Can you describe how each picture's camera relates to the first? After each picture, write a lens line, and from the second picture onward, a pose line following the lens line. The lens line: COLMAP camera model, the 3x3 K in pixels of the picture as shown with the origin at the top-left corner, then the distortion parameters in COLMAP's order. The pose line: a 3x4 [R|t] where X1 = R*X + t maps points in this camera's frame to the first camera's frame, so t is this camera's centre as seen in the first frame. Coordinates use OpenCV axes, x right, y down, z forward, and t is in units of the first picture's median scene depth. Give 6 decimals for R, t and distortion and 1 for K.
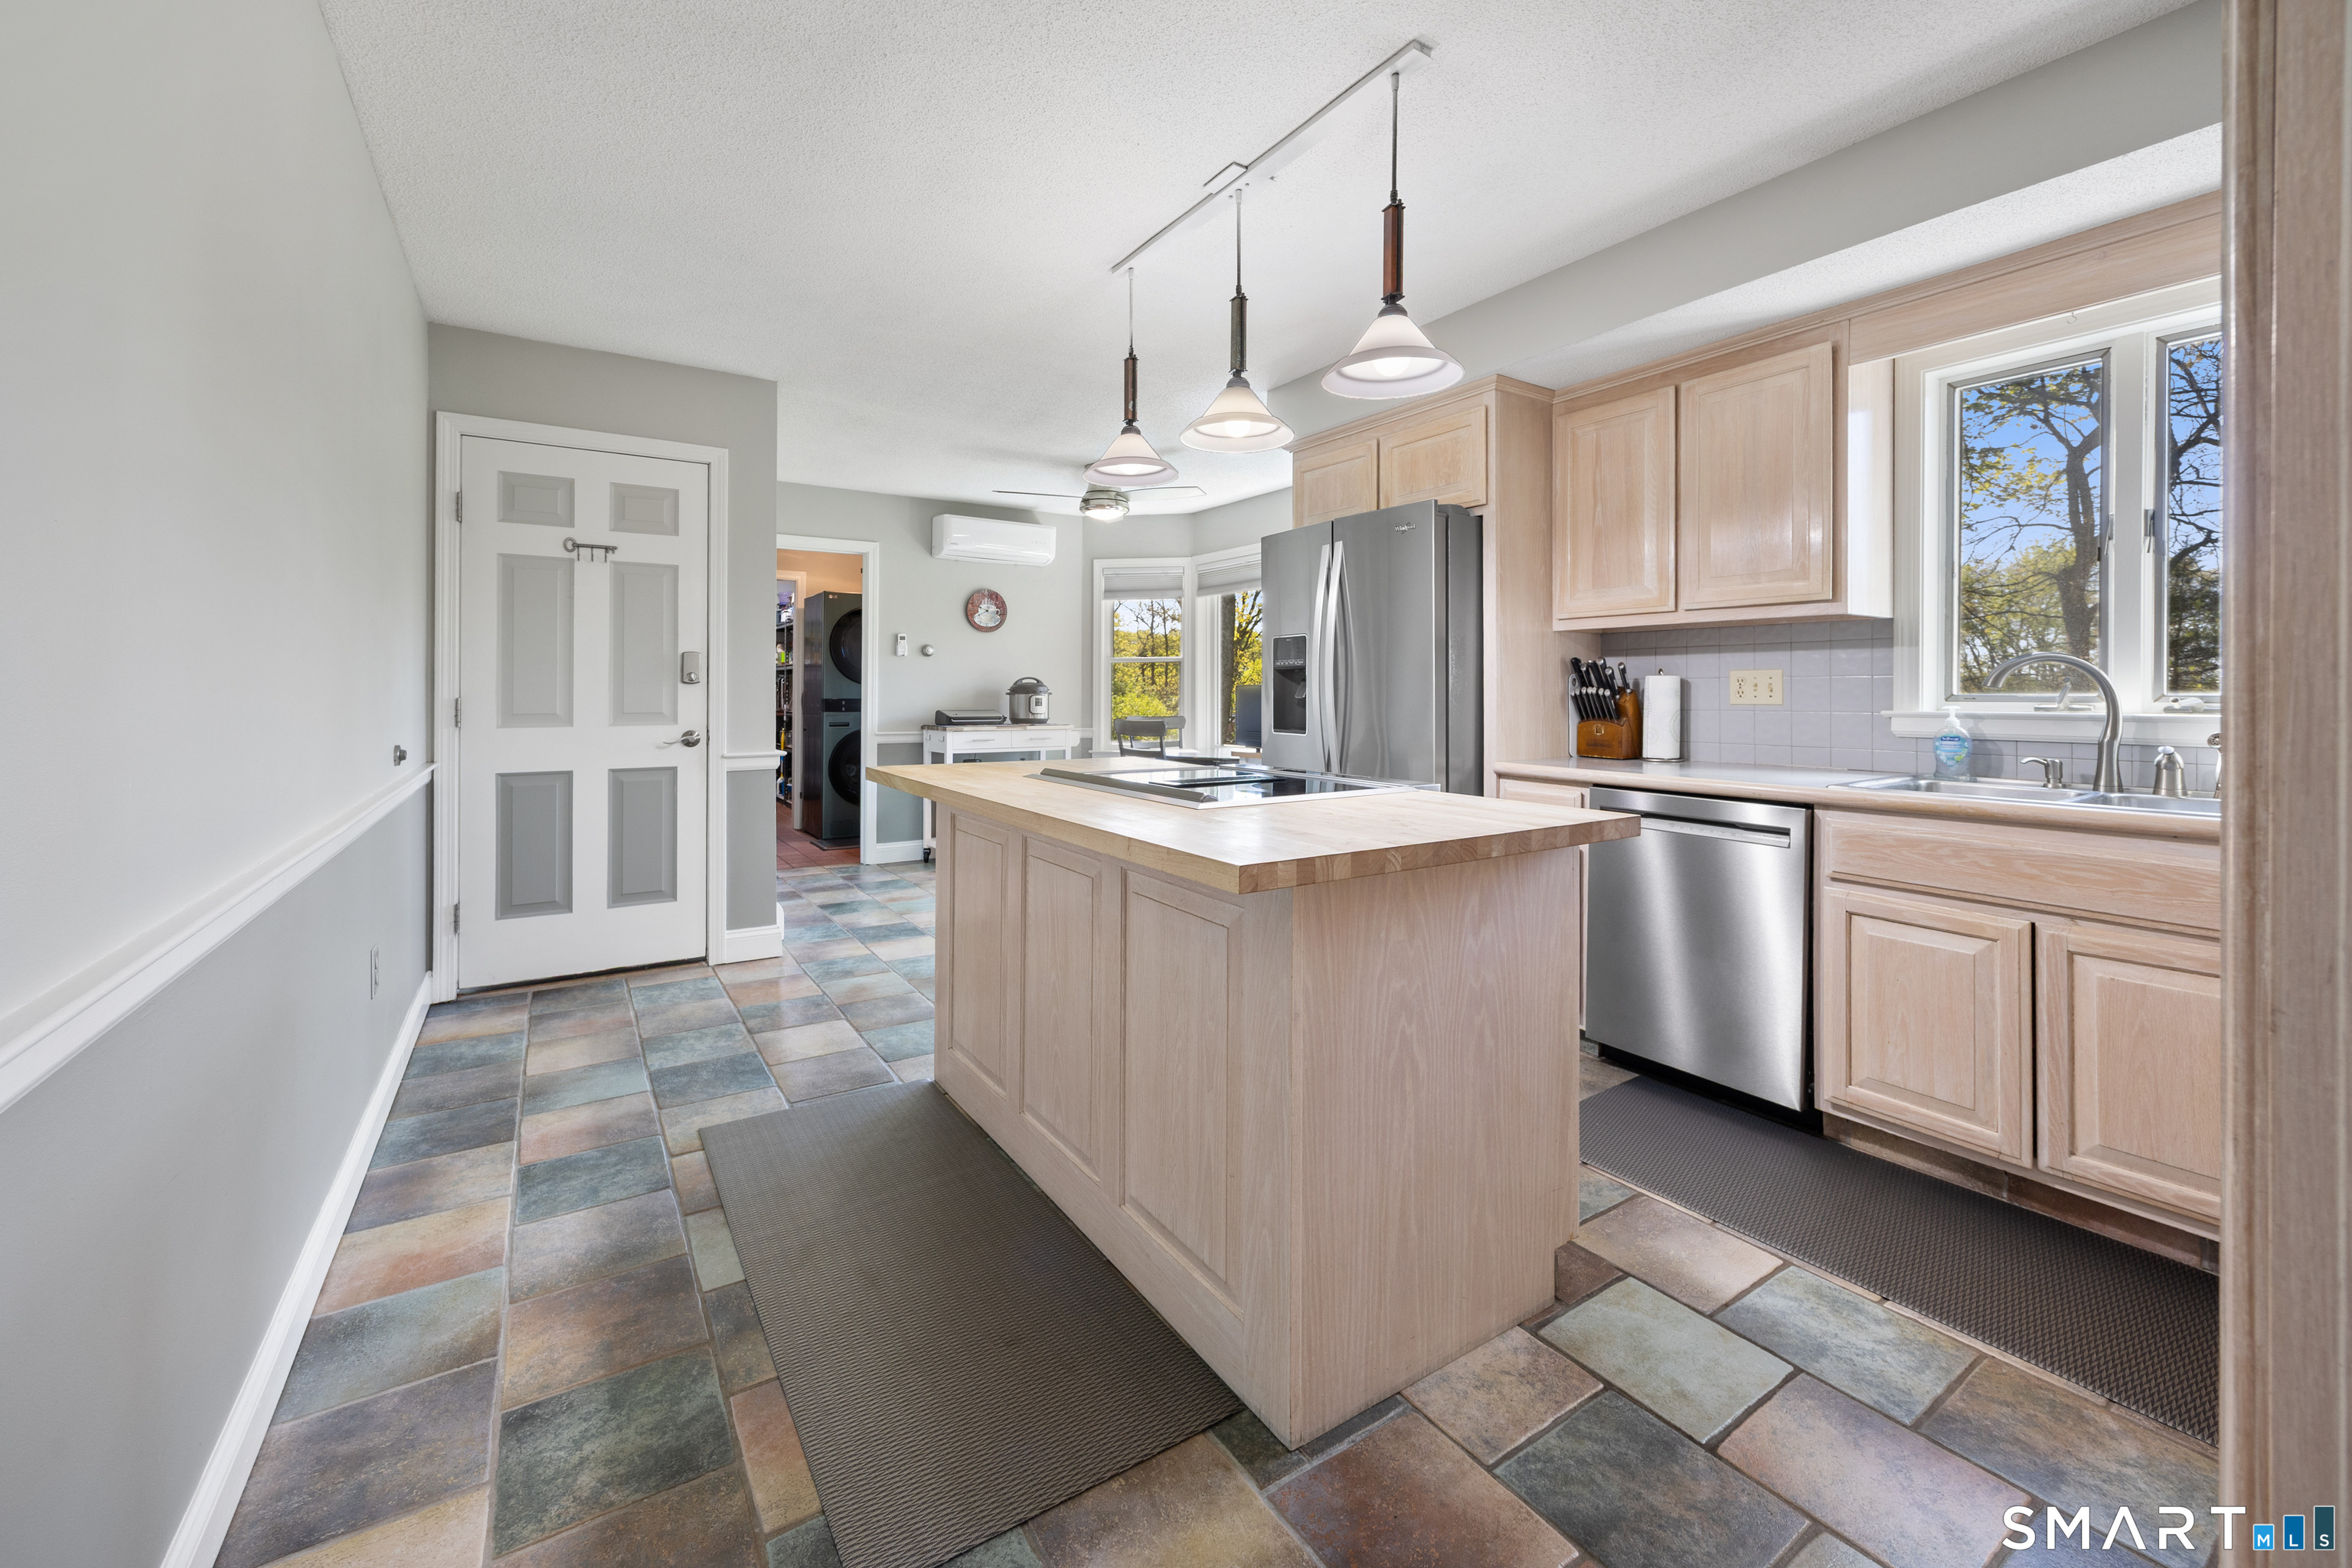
lens RADIAL K [[921.4, 0, 1171.9], [0, 921.4, 685.9], [0, 0, 1]] dist [0.002588, 0.000693]
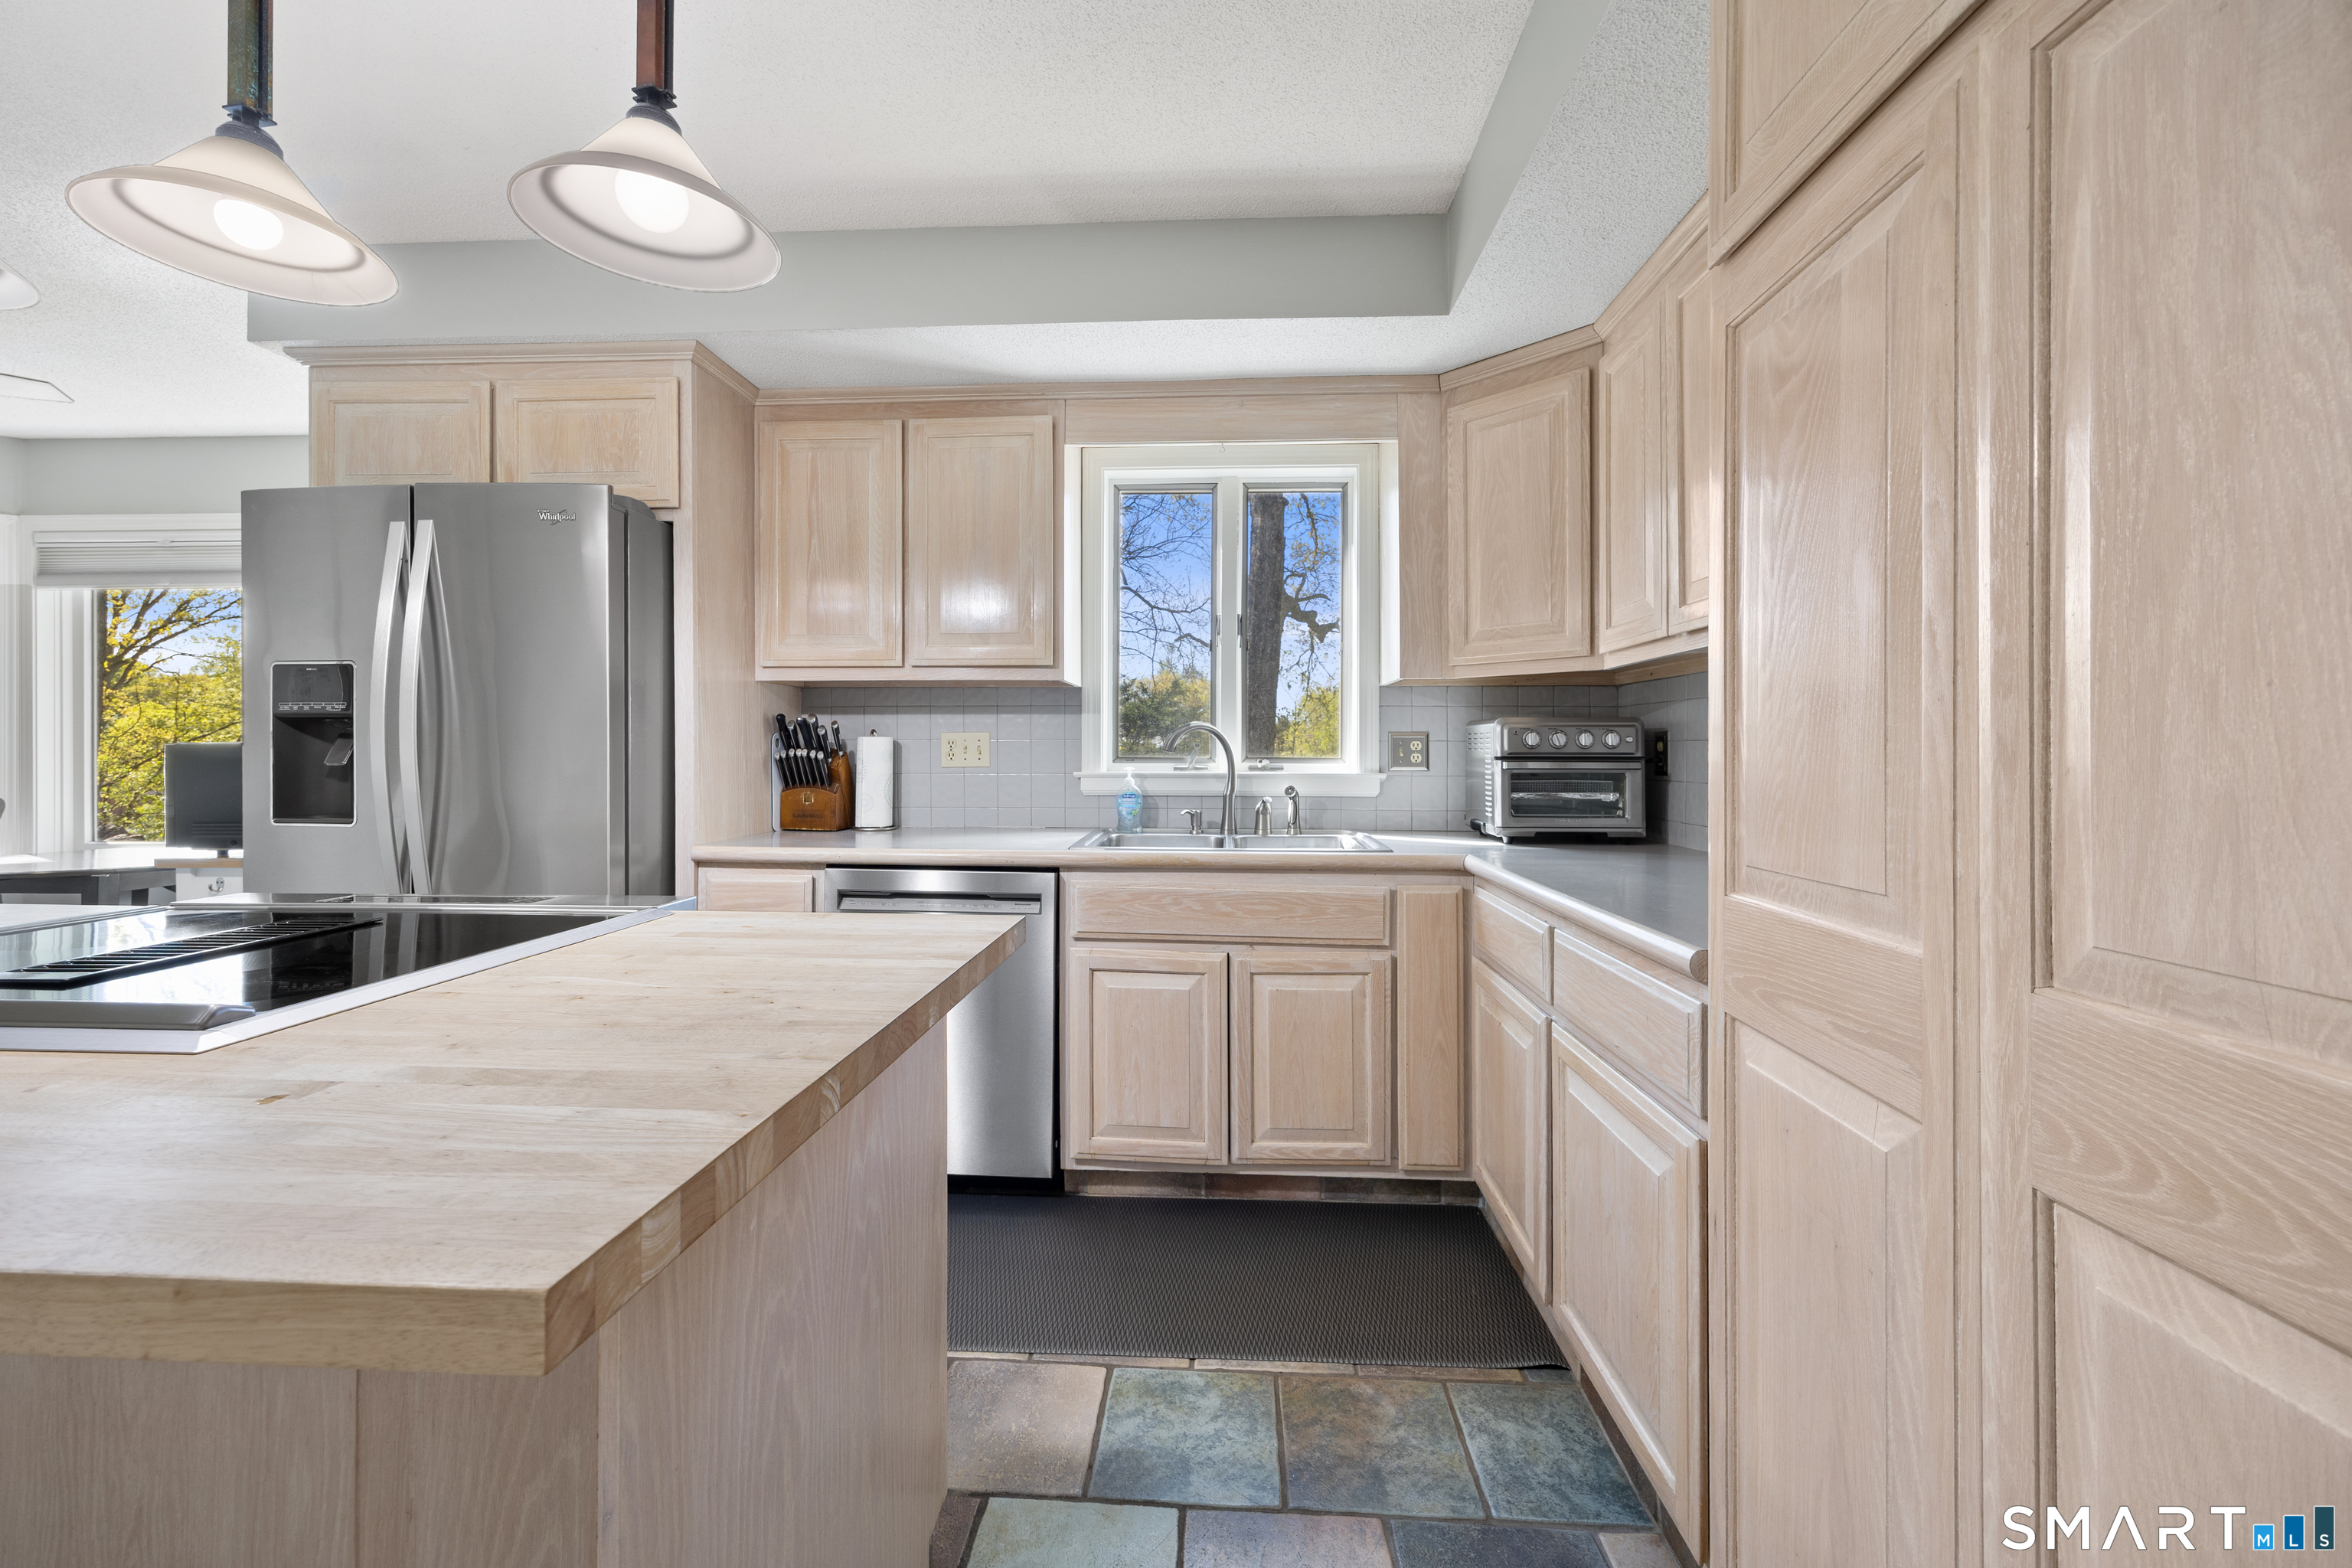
lens RADIAL K [[921.4, 0, 1185.7], [0, 921.4, 752.4], [0, 0, 1]] dist [0.002588, 0.000693]
pose [[0.597102, 0.000117, 0.802165, -0.020085], [-0.006116, 0.999972, 0.004406, -0.001518], [-0.802142, -0.007537, 0.597086, 0.210615]]
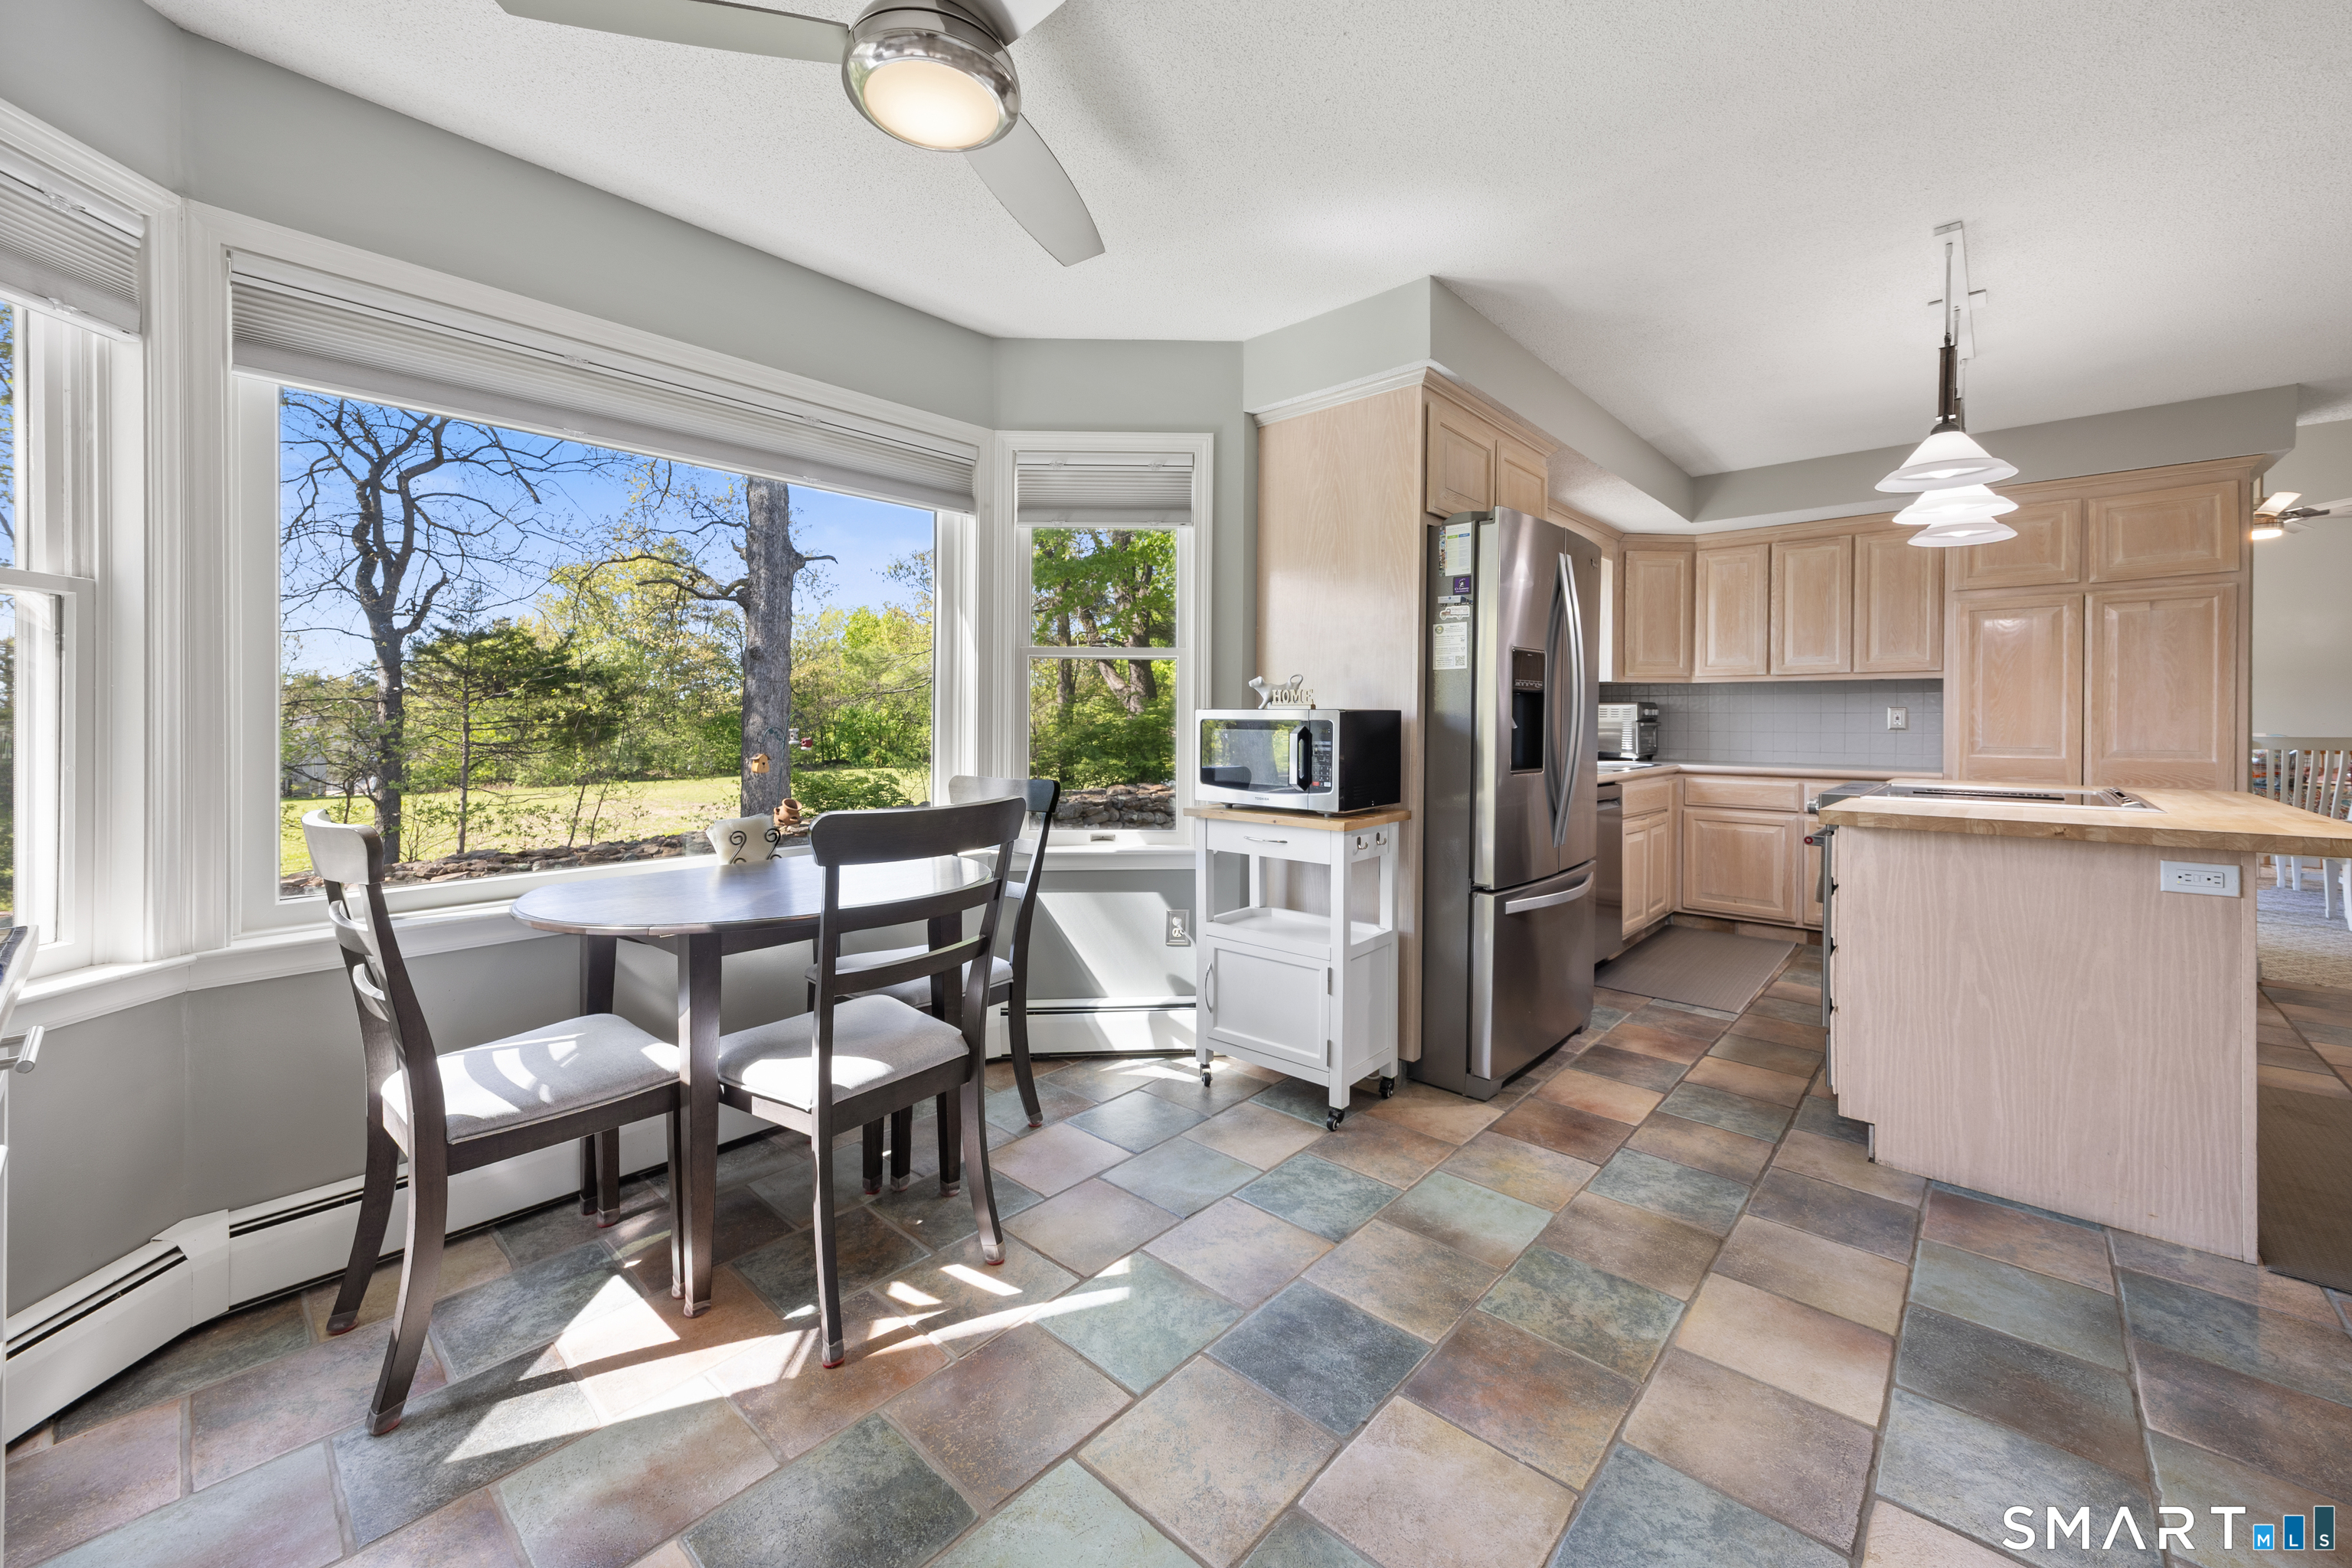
lens RADIAL K [[921.4, 0, 1168.2], [0, 921.4, 729.7], [0, 0, 1]] dist [0.002588, 0.000693]
pose [[-0.252964, -0.014816, 0.967362, -0.824512], [-0.008780, 0.999877, 0.013018, 0.008597], [-0.967436, -0.005200, -0.253063, 2.196593]]
